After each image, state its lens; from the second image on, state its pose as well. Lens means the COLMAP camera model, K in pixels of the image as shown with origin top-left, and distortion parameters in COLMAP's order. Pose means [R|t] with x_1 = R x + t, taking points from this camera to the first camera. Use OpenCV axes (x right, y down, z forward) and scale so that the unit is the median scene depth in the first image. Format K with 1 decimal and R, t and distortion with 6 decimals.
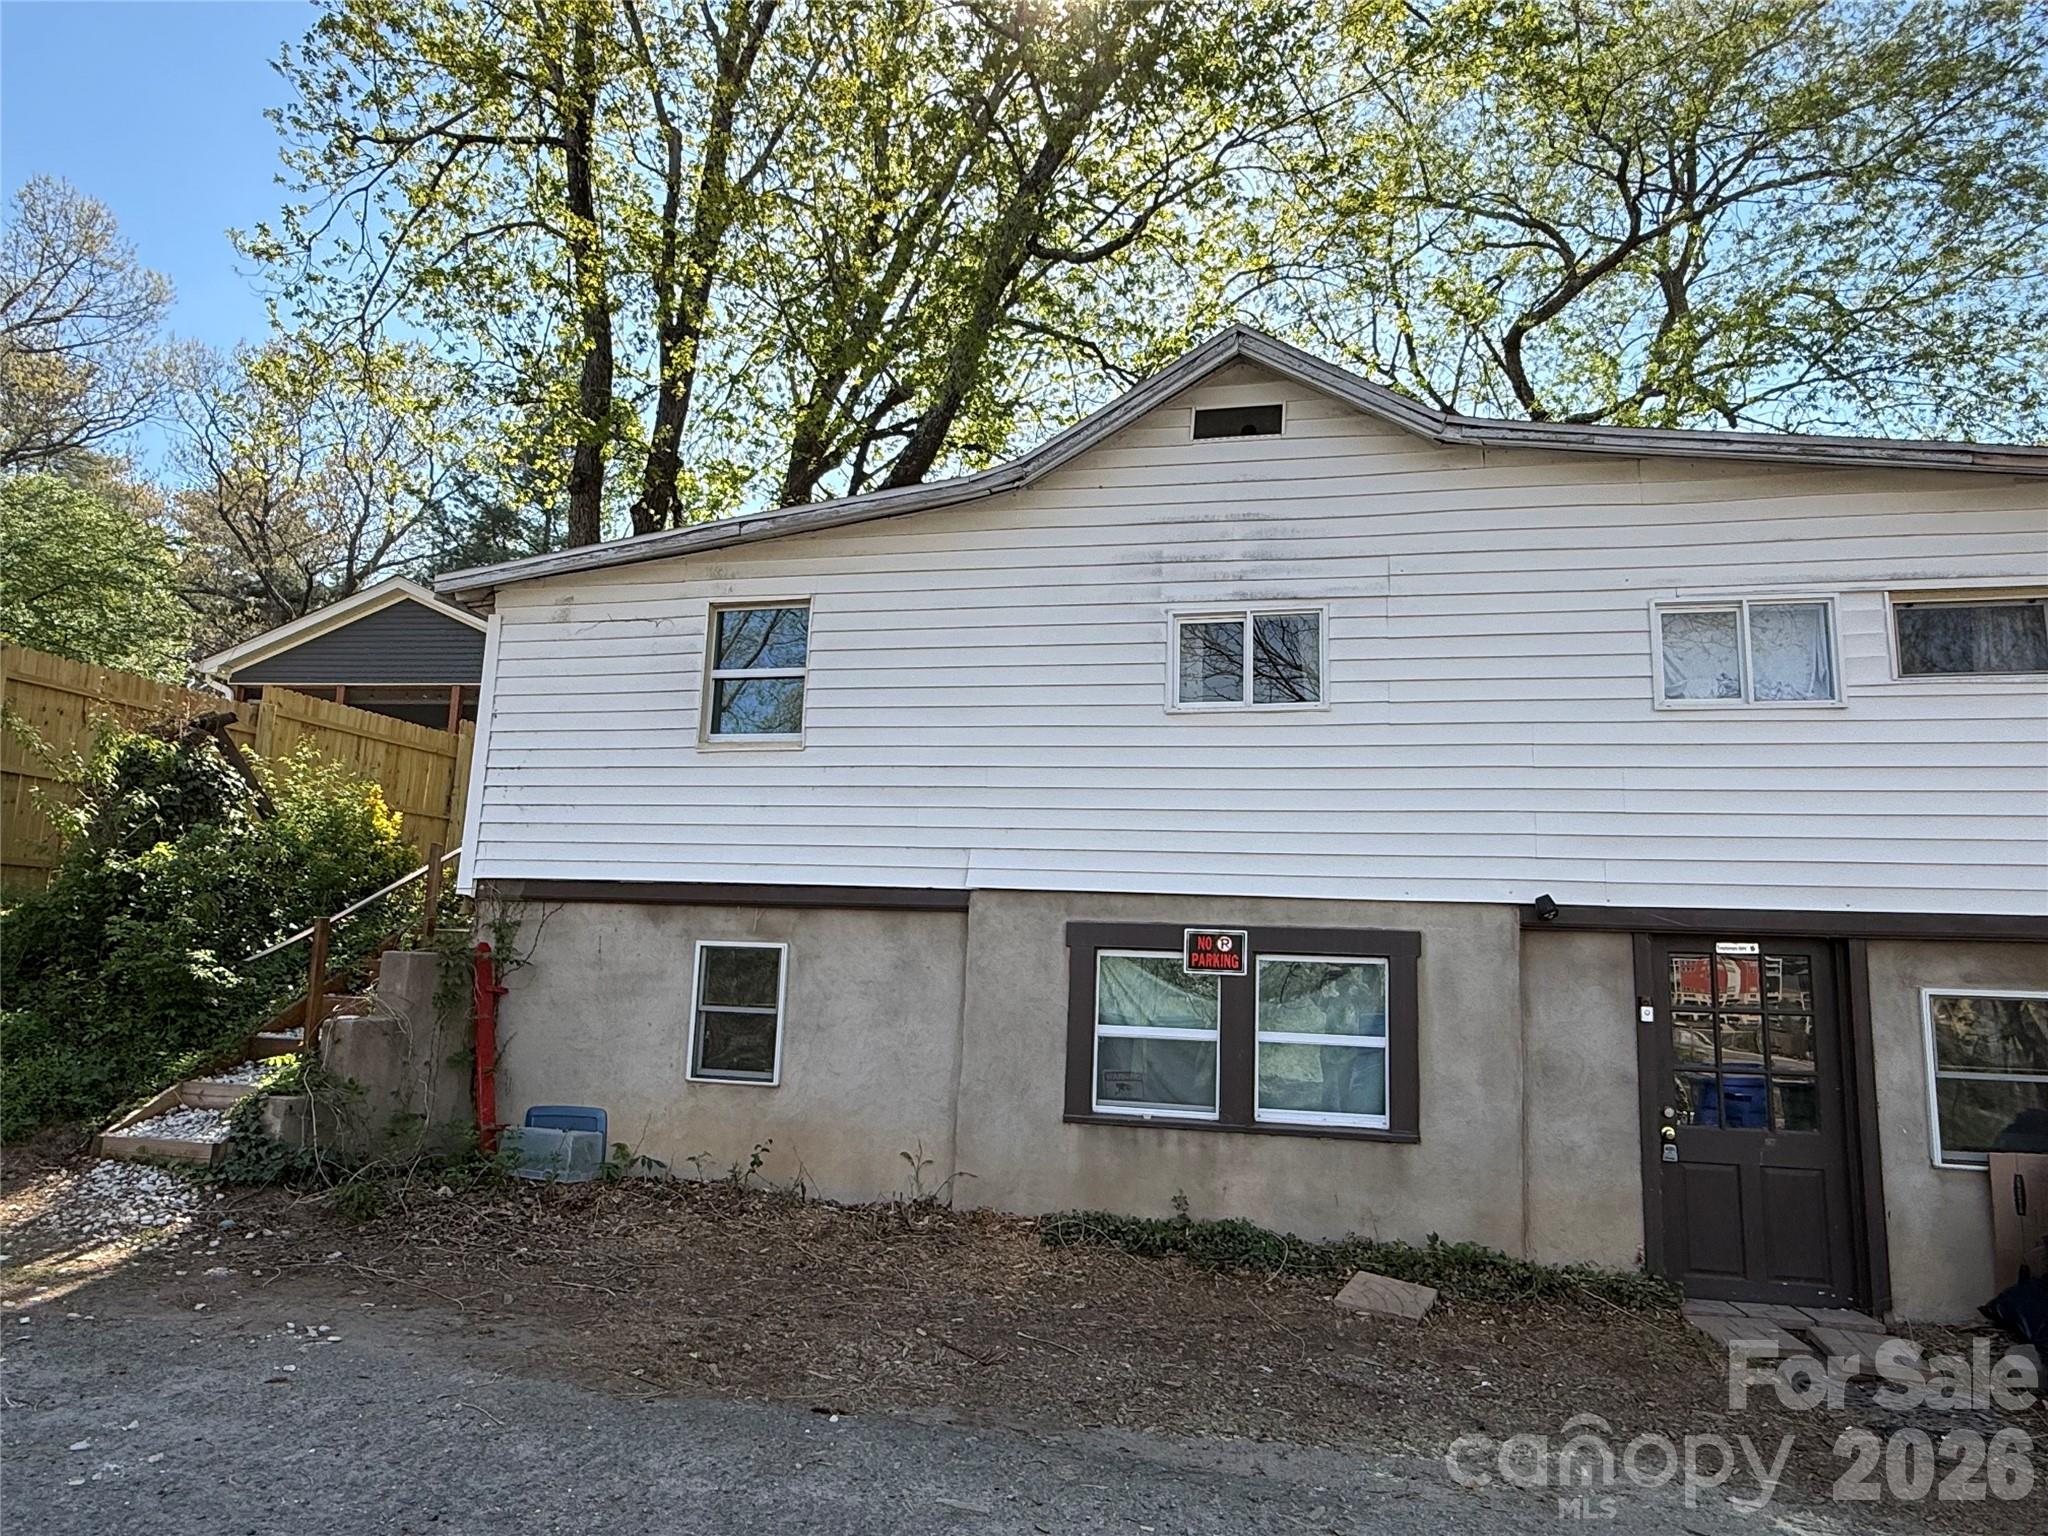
lens RADIAL K [[1250.0, 0, 1020.8], [0, 1250.0, 765.5], [0, 0, 1]] dist [-0.018828, 0.019135]
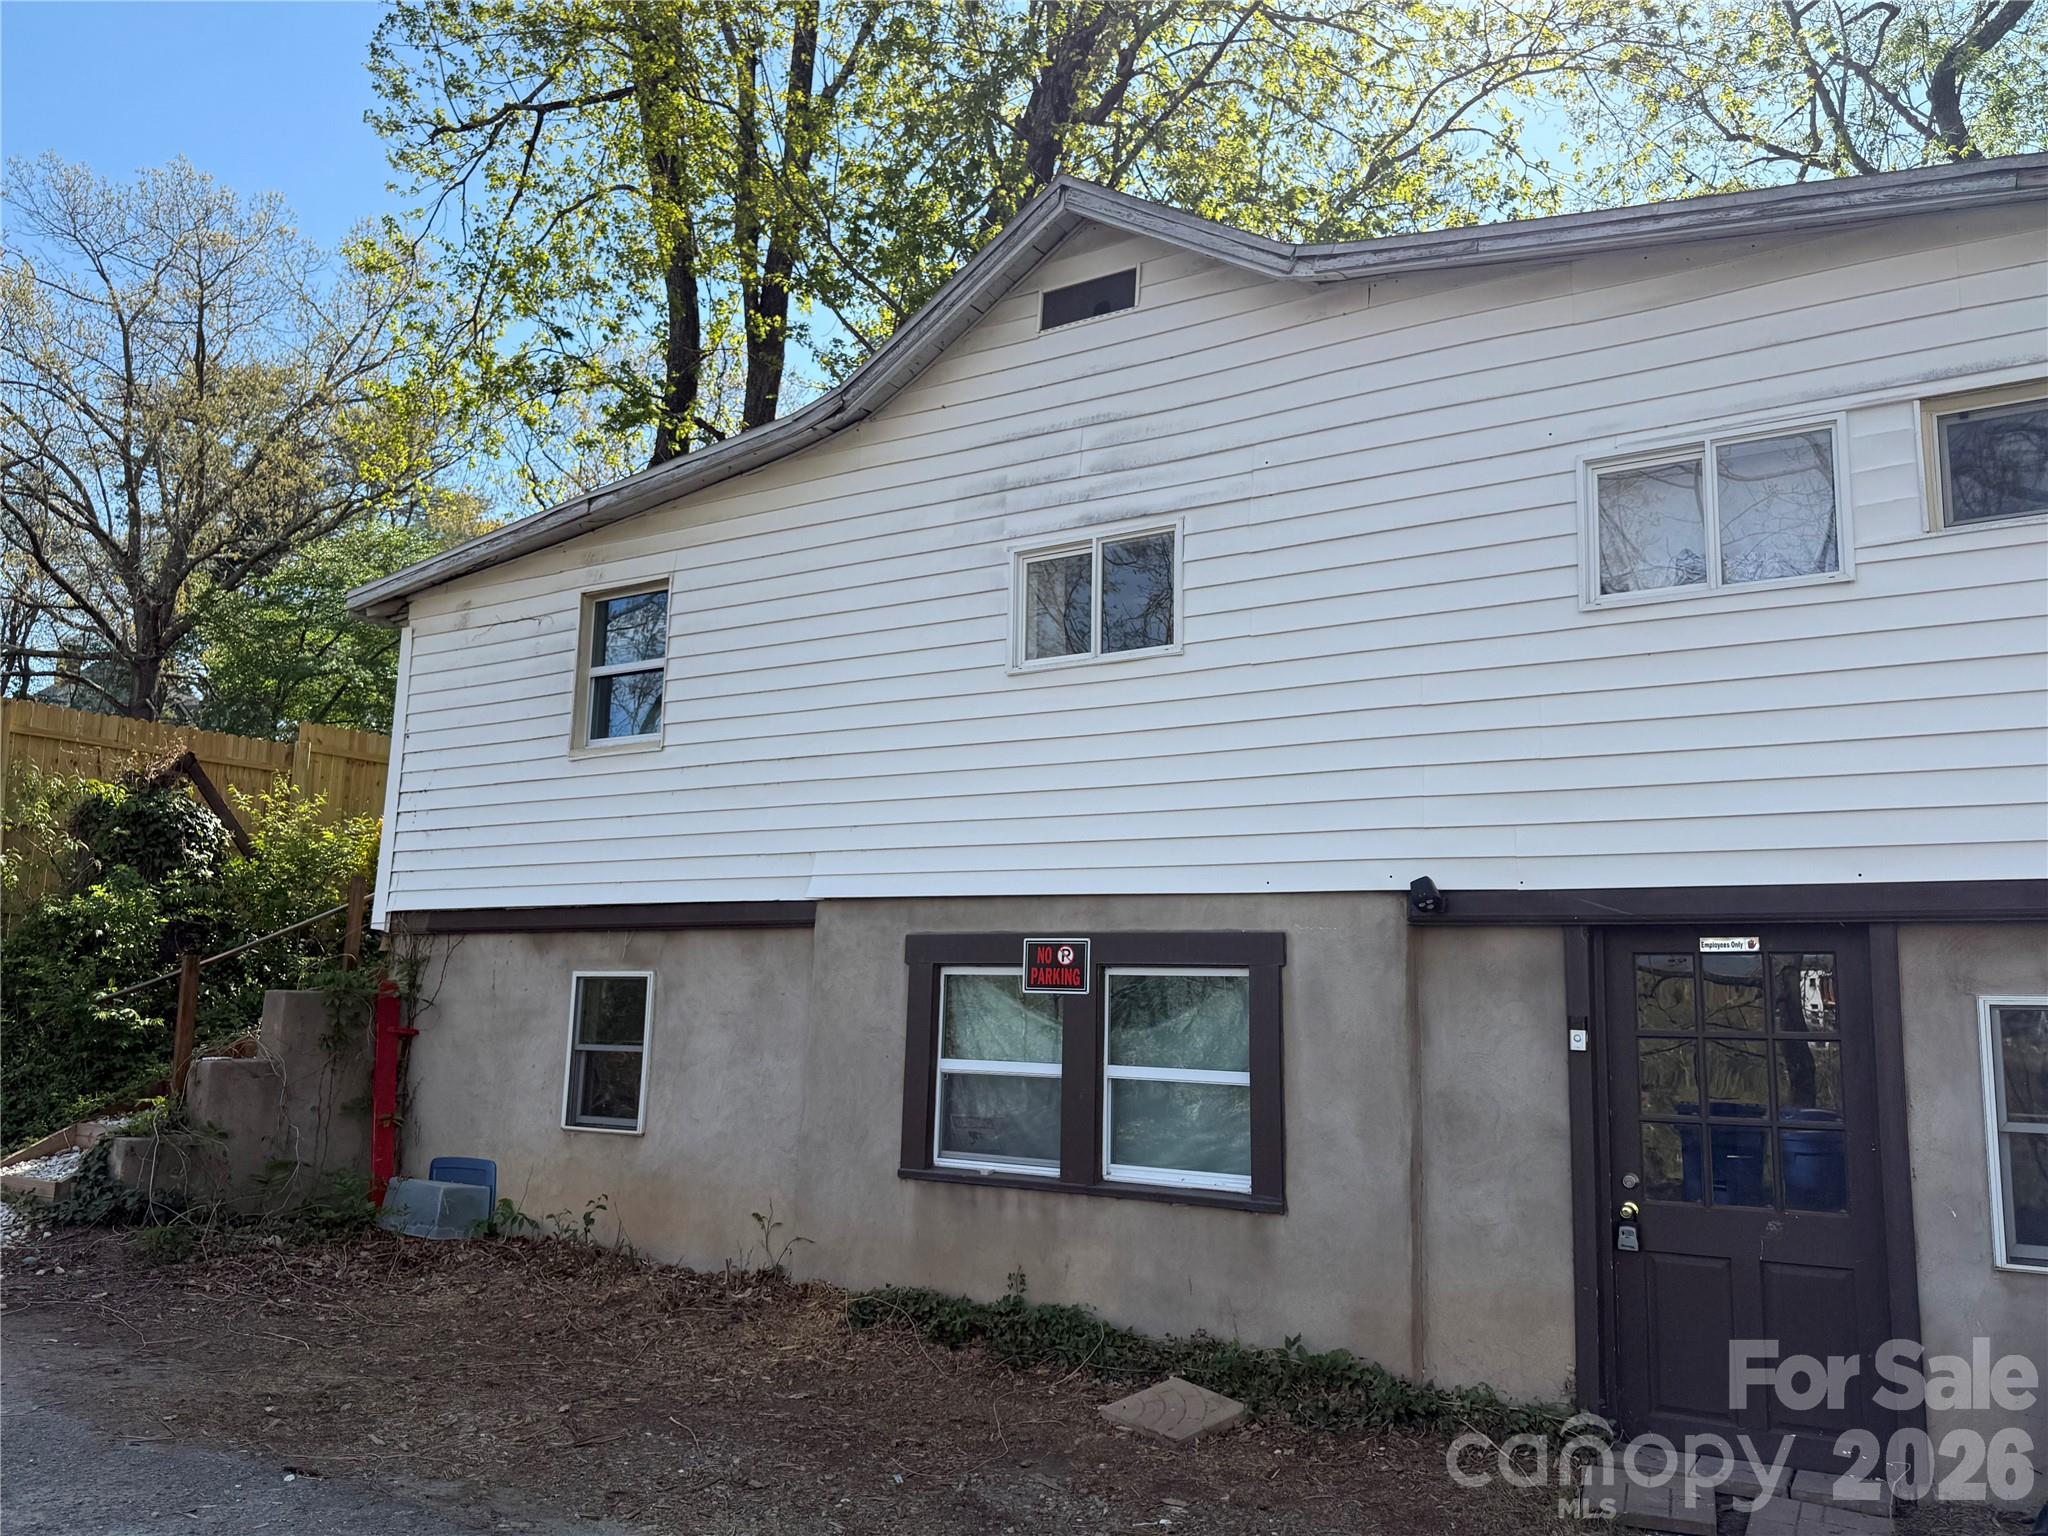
lens RADIAL K [[1559.6, 0, 1018.5], [0, 1559.6, 760.4], [0, 0, 1]] dist [0.057144, -0.059017]
pose [[0.945084, -0.065020, -0.320295, 0.451778], [0.061620, 0.997884, -0.020751, 0.036038], [0.320967, -0.000125, 0.947091, 0.043716]]
